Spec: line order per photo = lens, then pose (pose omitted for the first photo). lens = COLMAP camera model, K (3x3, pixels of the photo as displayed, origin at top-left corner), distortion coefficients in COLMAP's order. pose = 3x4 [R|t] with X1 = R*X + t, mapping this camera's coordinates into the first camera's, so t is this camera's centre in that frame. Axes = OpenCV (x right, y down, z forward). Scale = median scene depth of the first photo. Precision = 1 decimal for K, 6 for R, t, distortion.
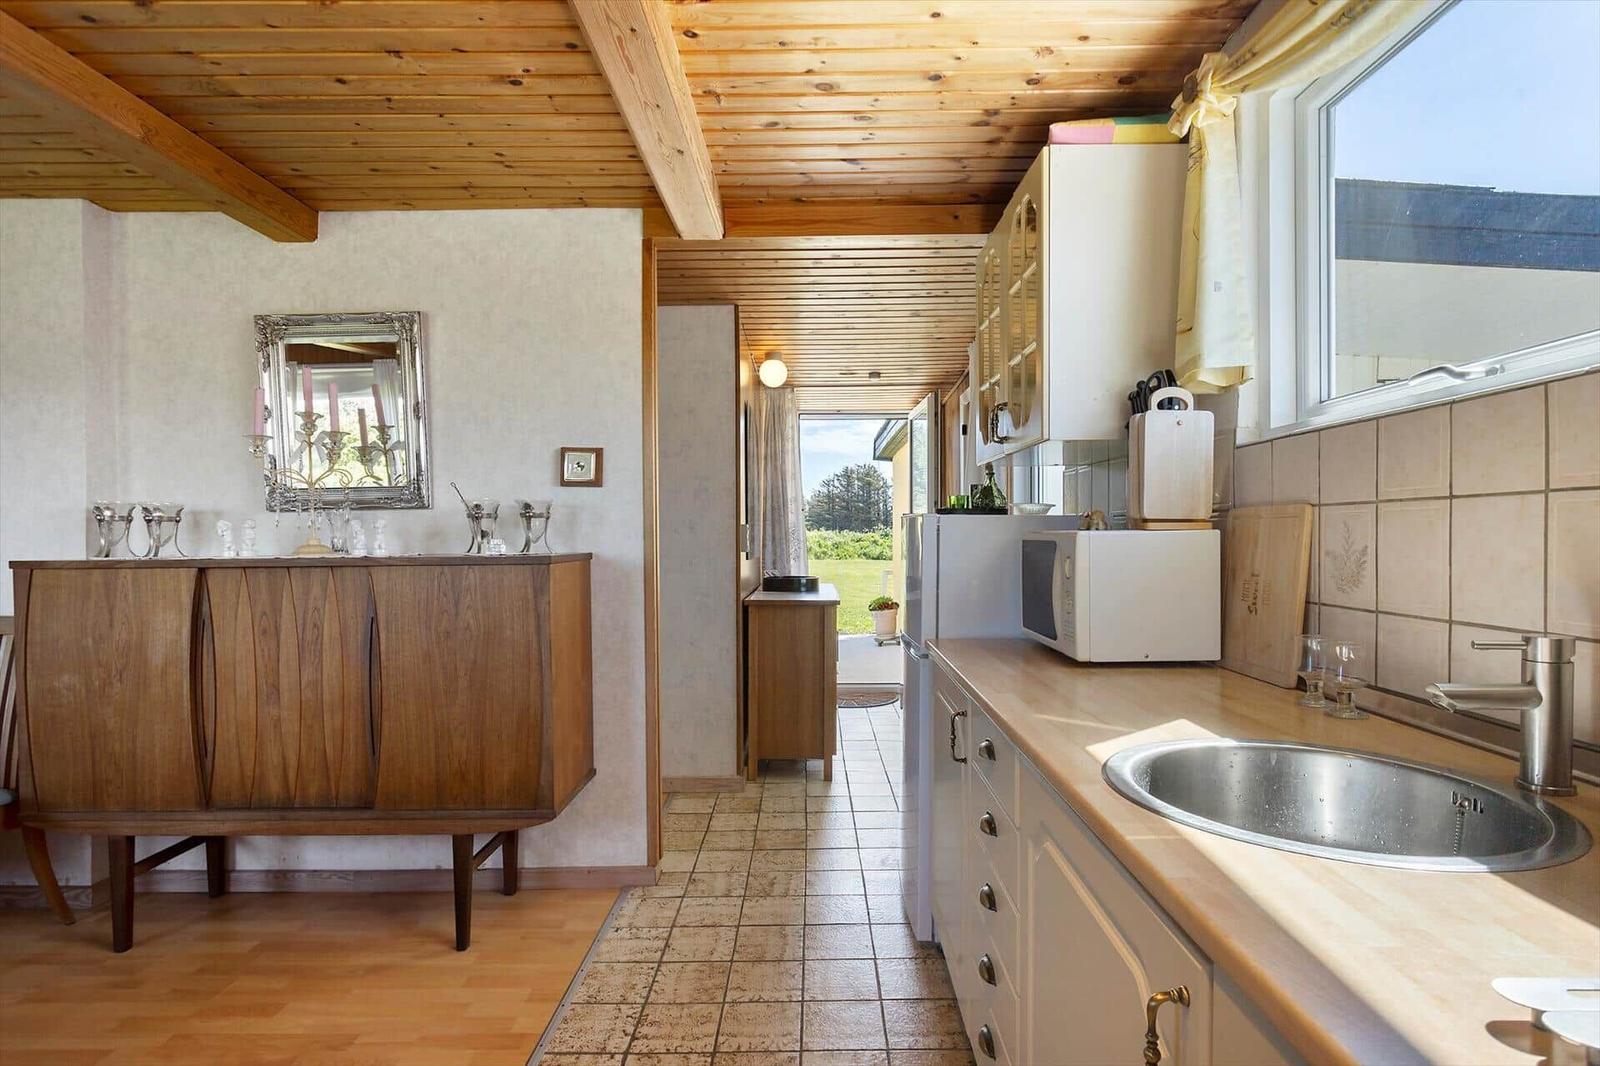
lens RADIAL K [[823.3, 0, 805.8], [0, 823.3, 550.7], [0, 0, 1]] dist [-0.001049, 0.000571]
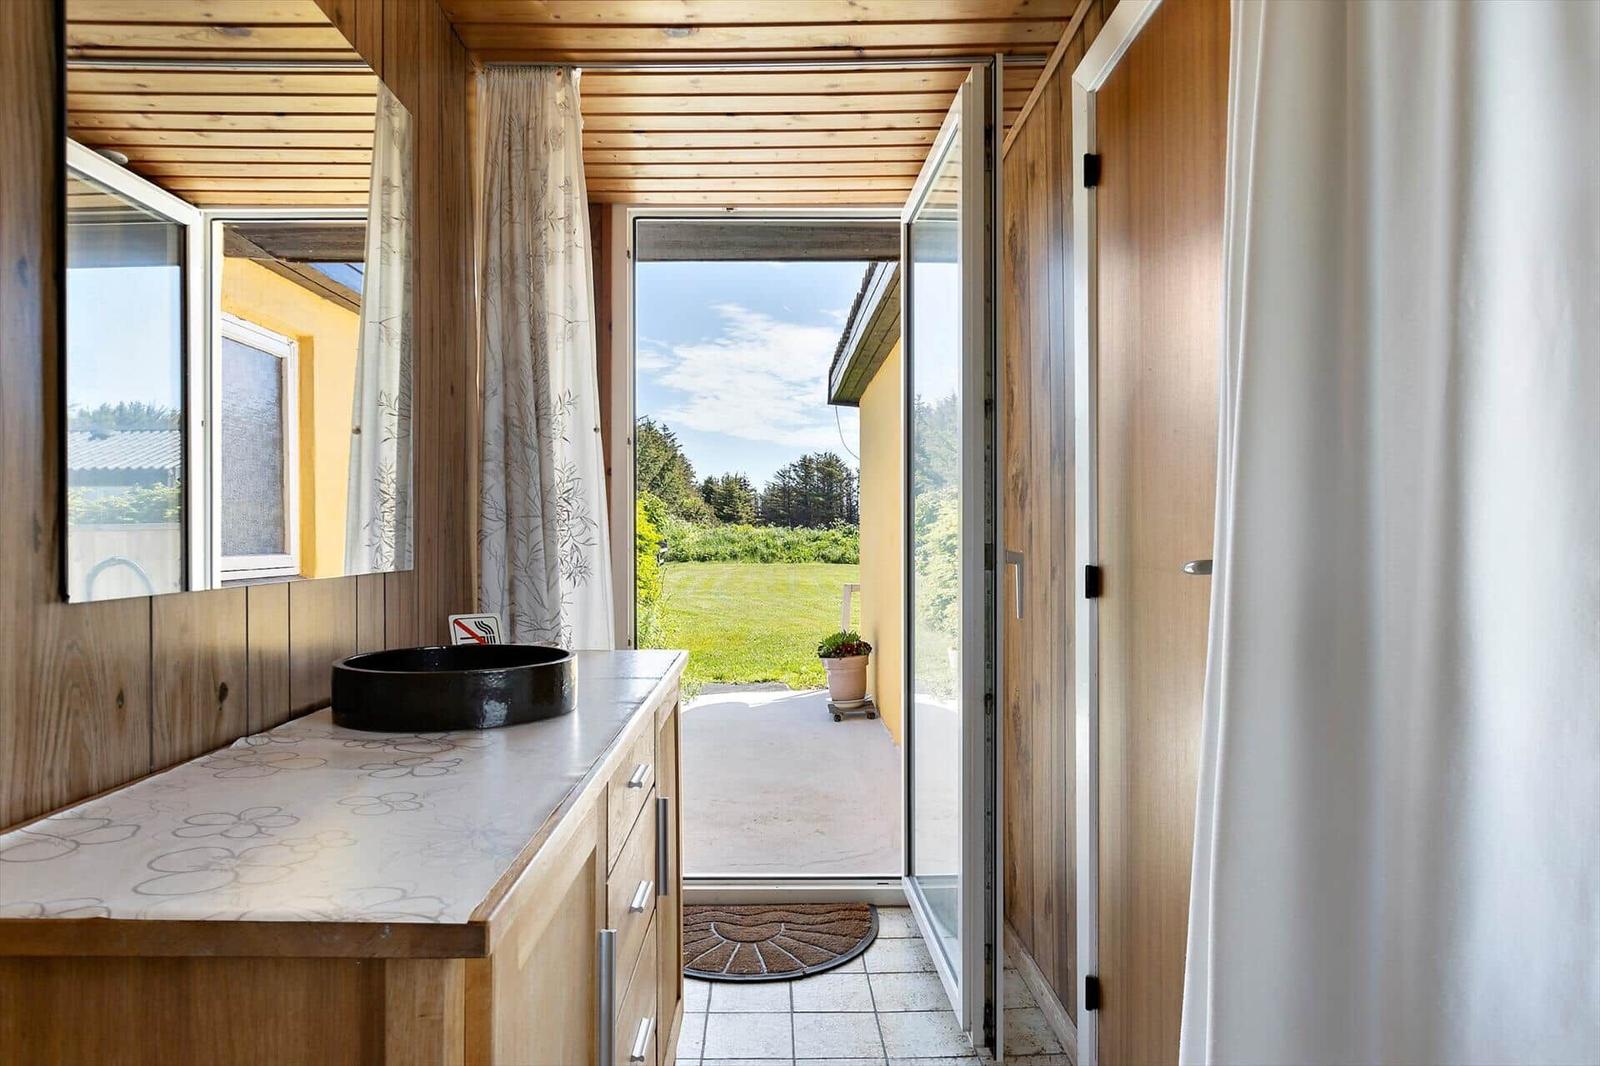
lens RADIAL K [[933.8, 0, 769.6], [0, 933.8, 536.7], [0, 0, 1]] dist [-0.000730, 0.000080]
pose [[0.999938, 0.000460, 0.011096, 0.009485], [-0.000277, 0.999865, -0.016410, 0.000056], [-0.011102, 0.016405, 0.999804, 0.093458]]
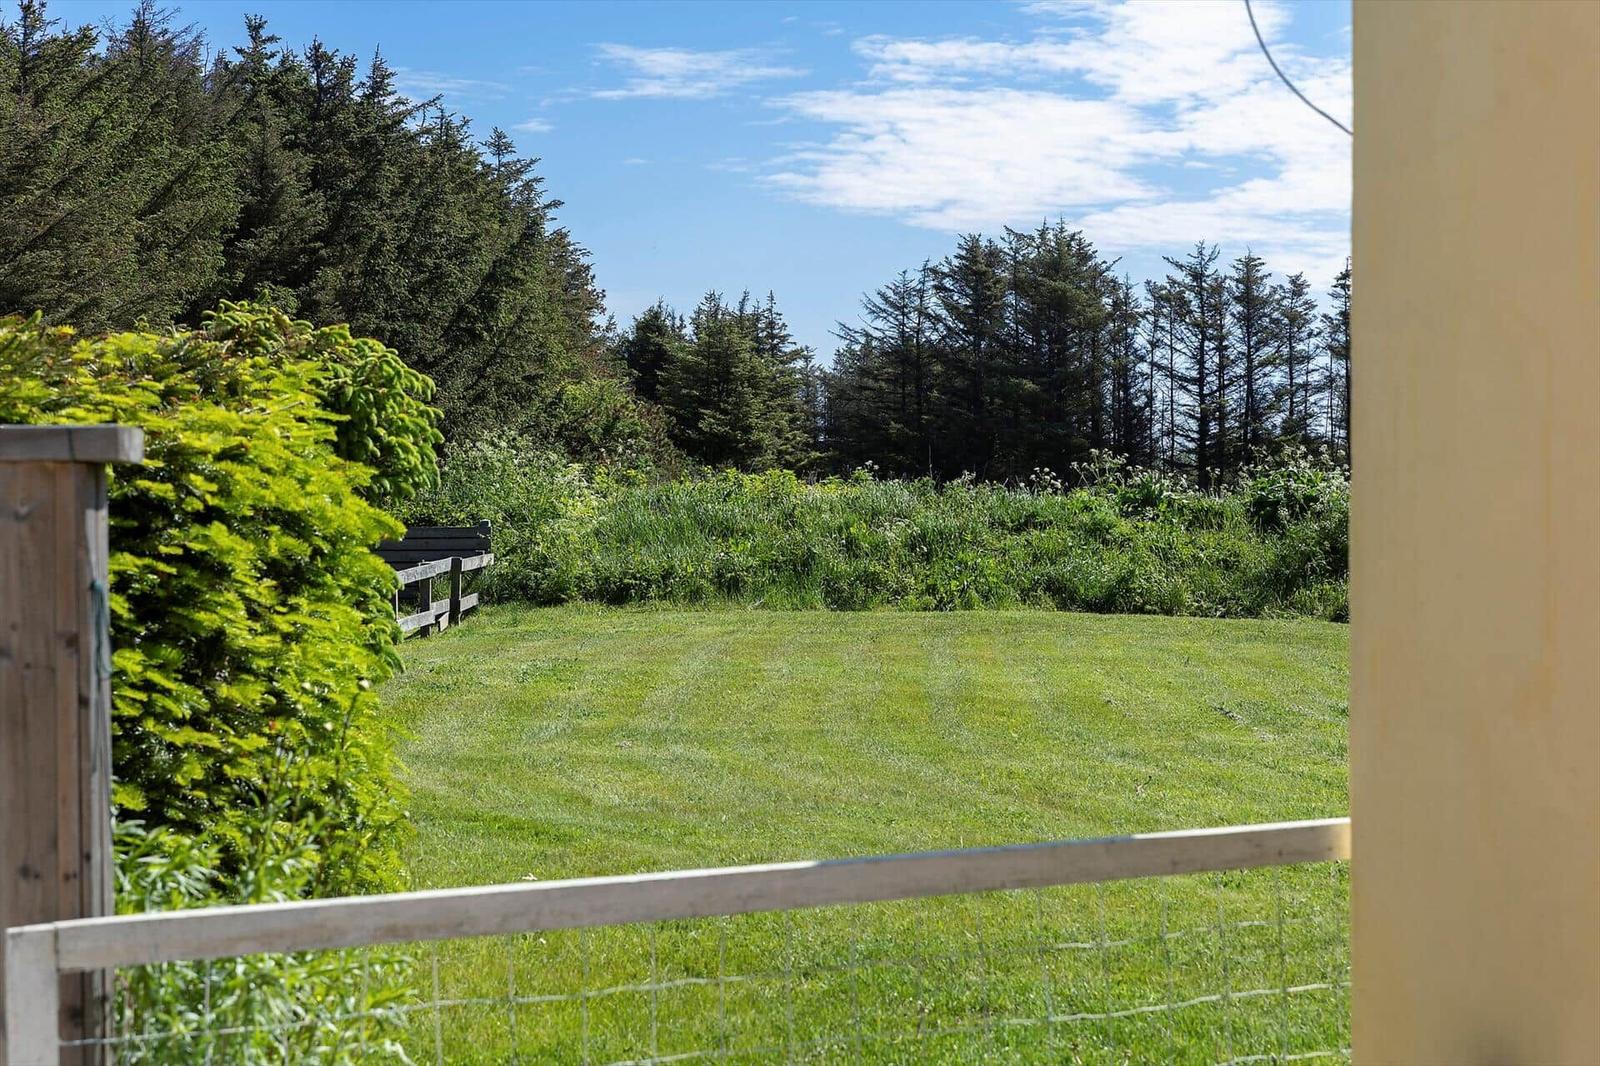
lens RADIAL K [[3099.4, 0, 800.0], [0, 3099.4, 533.0], [0, 0, 1]] dist [-0.041571, -0.093538]
pose [[0.999976, 0.003322, -0.006071, 0.008909], [-0.003380, 0.999949, -0.009489, -0.001818], [0.006040, 0.009509, 0.999937, 0.165047]]
